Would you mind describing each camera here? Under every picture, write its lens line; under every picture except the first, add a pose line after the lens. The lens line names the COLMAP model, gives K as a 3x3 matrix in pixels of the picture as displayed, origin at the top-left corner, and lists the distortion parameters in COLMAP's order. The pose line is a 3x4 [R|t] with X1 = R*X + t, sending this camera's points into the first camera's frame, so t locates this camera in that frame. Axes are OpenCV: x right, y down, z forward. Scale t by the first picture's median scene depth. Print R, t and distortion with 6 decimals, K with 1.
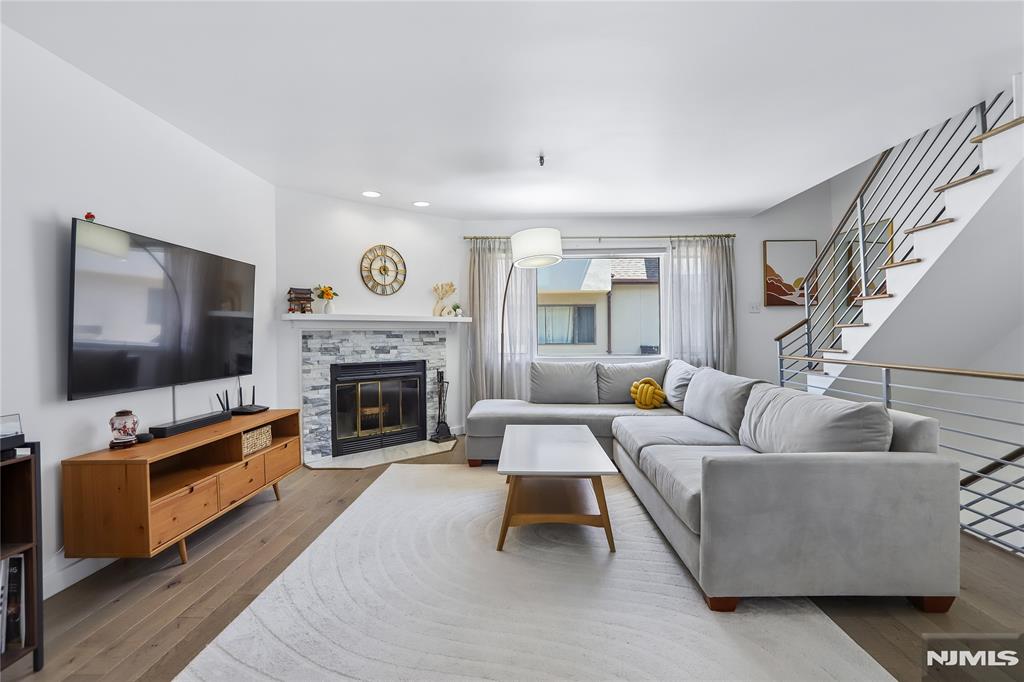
lens RADIAL K [[467.0, 0, 516.9], [0, 467.0, 331.0], [0, 0, 1]] dist [-0.052134, 0.026768]
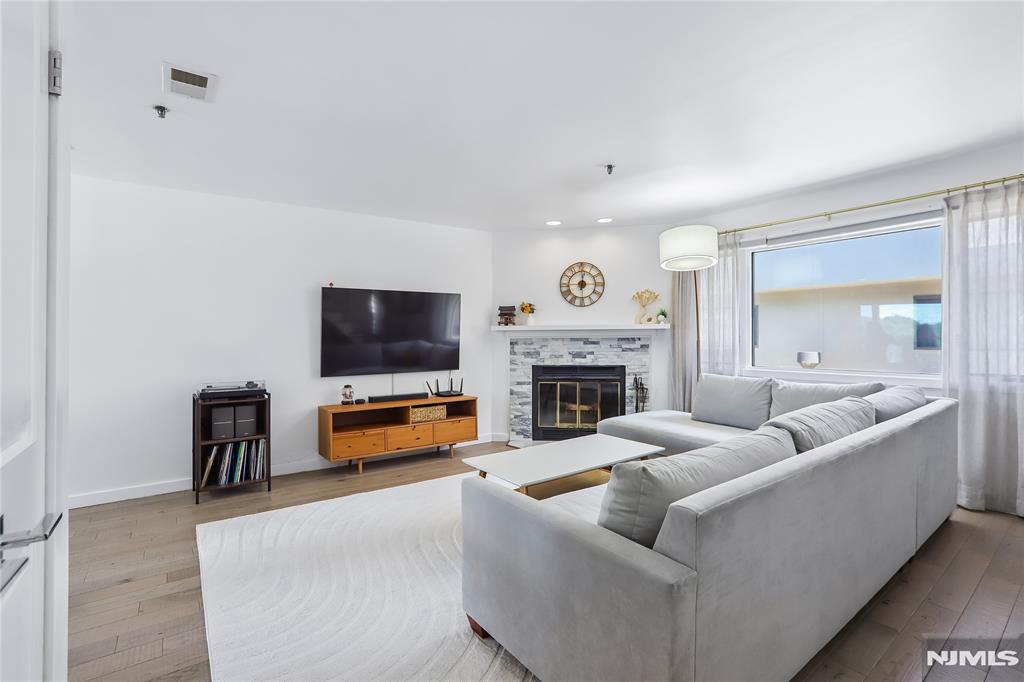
lens RADIAL K [[467.0, 0, 516.9], [0, 467.0, 331.0], [0, 0, 1]] dist [-0.052134, 0.026768]
pose [[0.627593, -0.005289, -0.778524, 0.499813], [0.009009, 0.999959, 0.000470, -0.019504], [0.778490, -0.007308, 0.627615, 0.165988]]
